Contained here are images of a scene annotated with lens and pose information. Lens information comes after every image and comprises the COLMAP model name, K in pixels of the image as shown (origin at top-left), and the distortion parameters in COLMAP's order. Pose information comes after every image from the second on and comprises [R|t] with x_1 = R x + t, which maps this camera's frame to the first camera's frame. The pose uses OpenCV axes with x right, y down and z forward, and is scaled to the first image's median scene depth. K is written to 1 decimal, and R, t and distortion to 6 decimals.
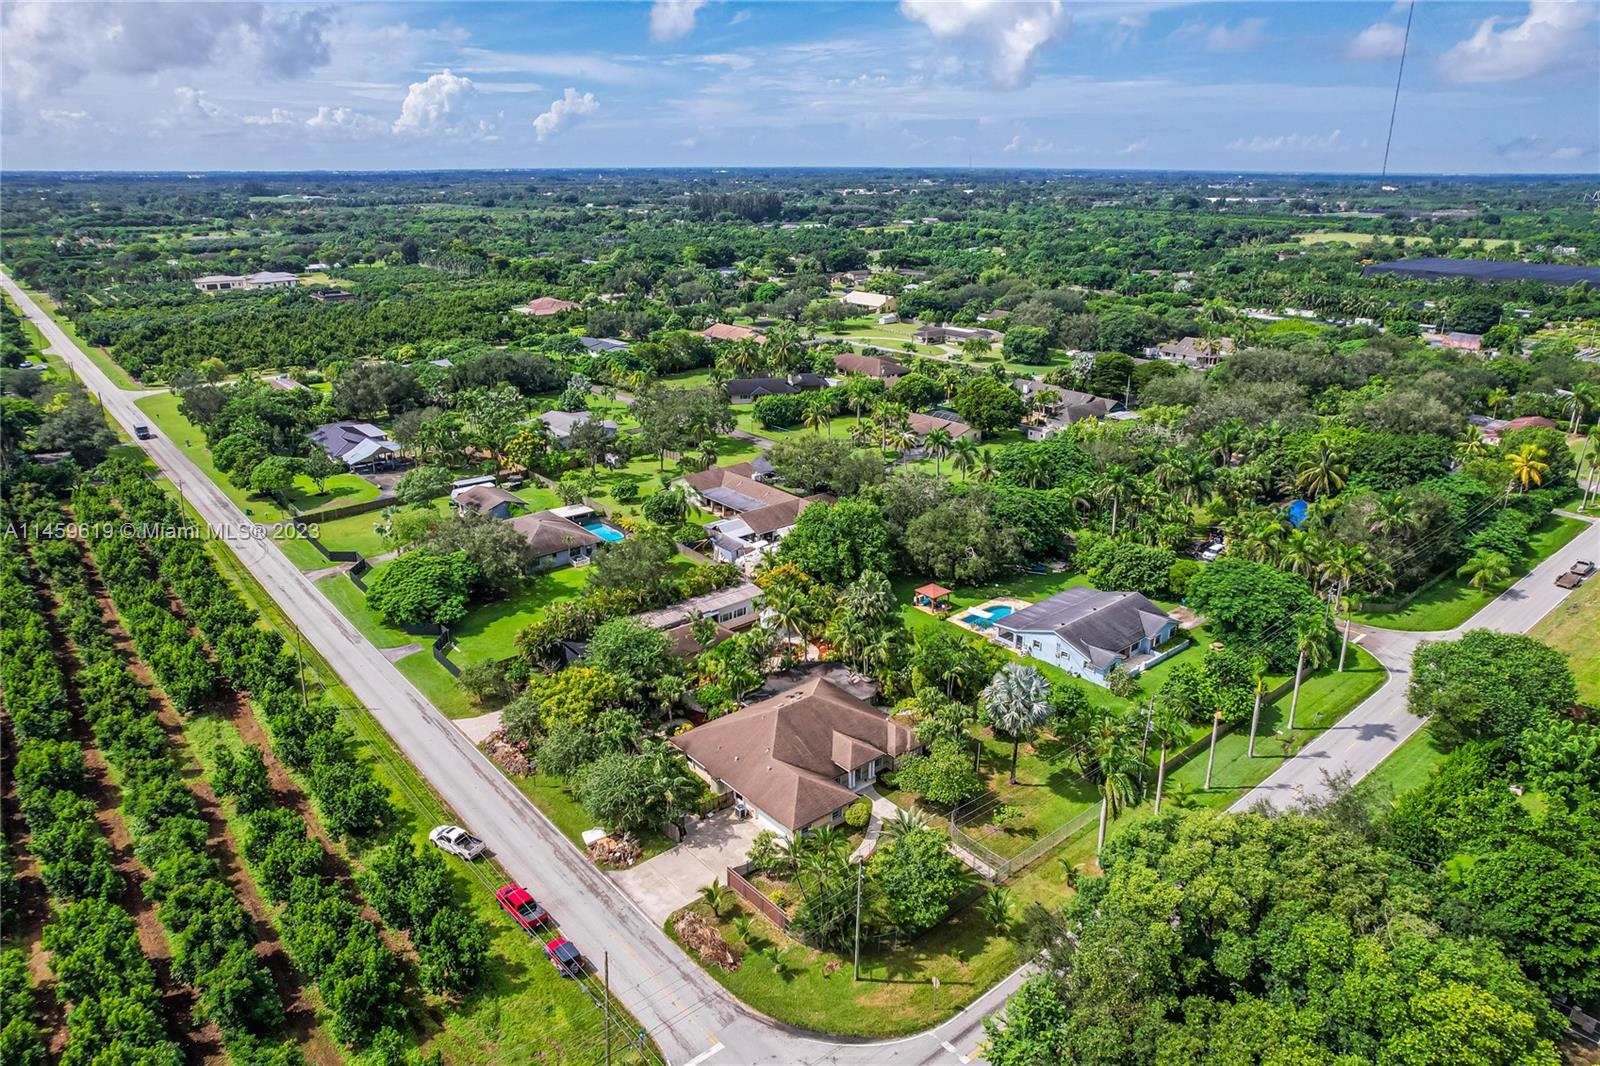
lens RADIAL K [[1032.3, 0, 816.9], [0, 1032.3, 496.0], [0, 0, 1]] dist [-0.078326, 0.078495]
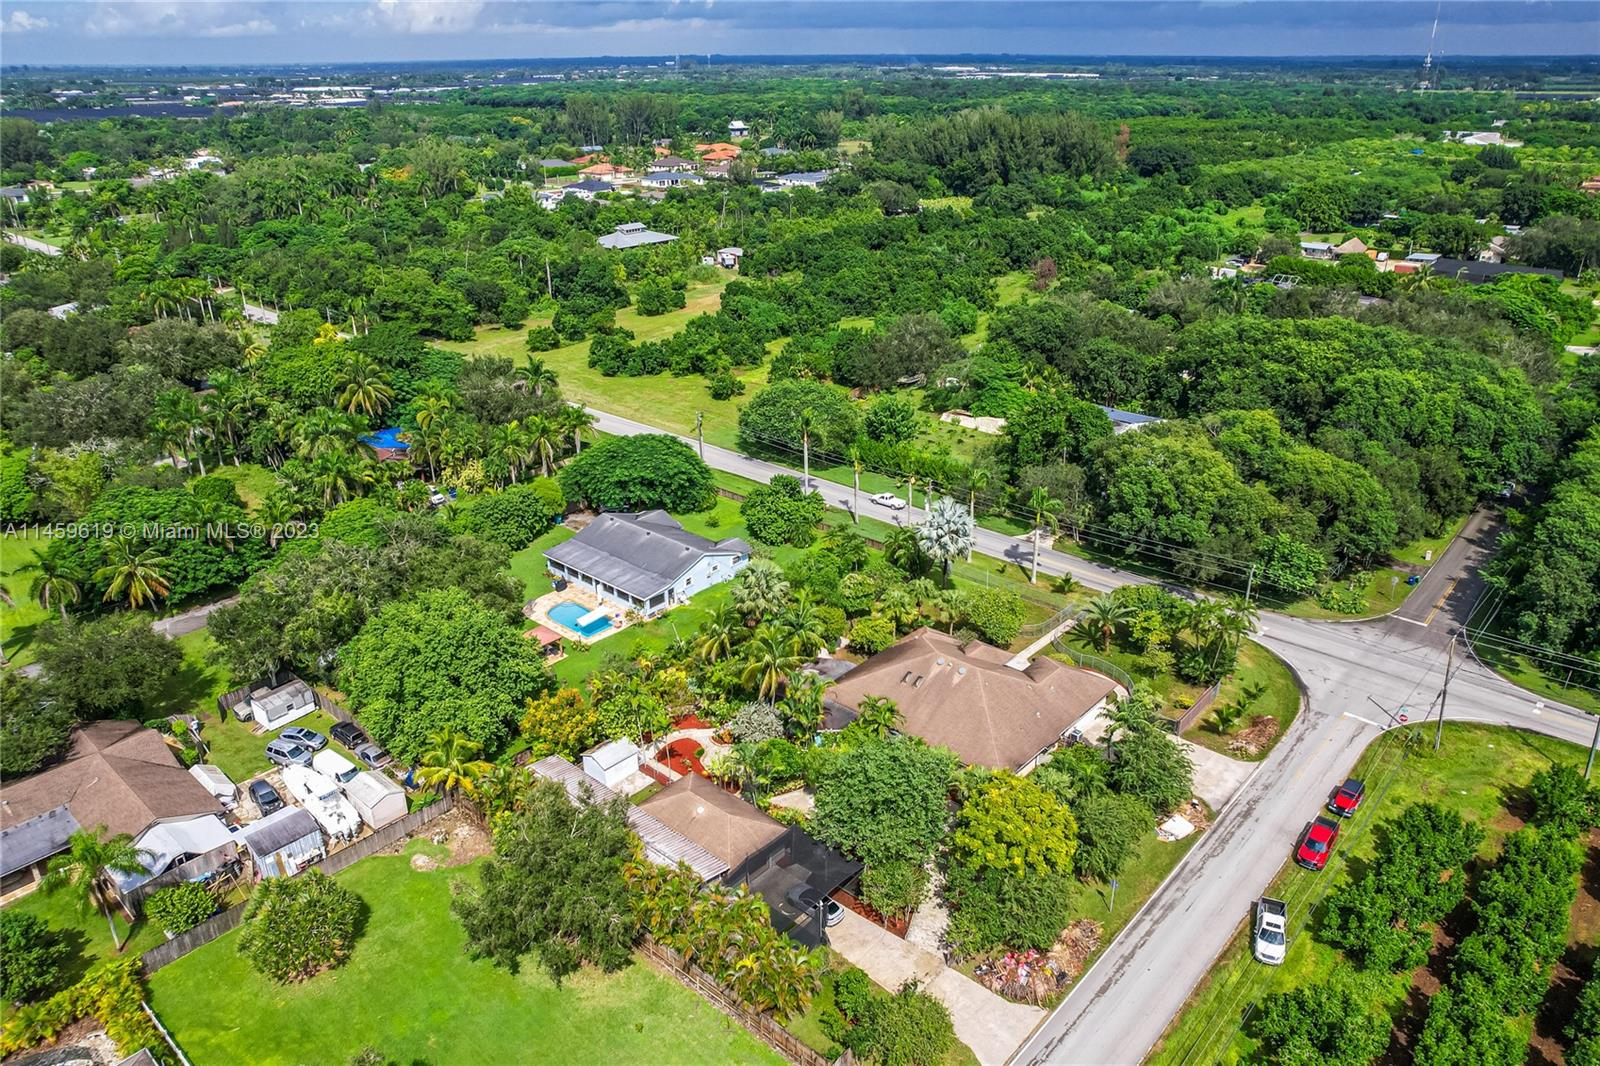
lens RADIAL K [[1106.1, 0, 800.0], [0, 1106.1, 533.0], [0, 0, 1]] dist [-0.044594, -0.001671]
pose [[-0.133483, -0.401289, 0.906173, -0.520737], [0.311388, 0.851067, 0.422755, -0.214922], [-0.940861, 0.338602, 0.011353, 0.677997]]
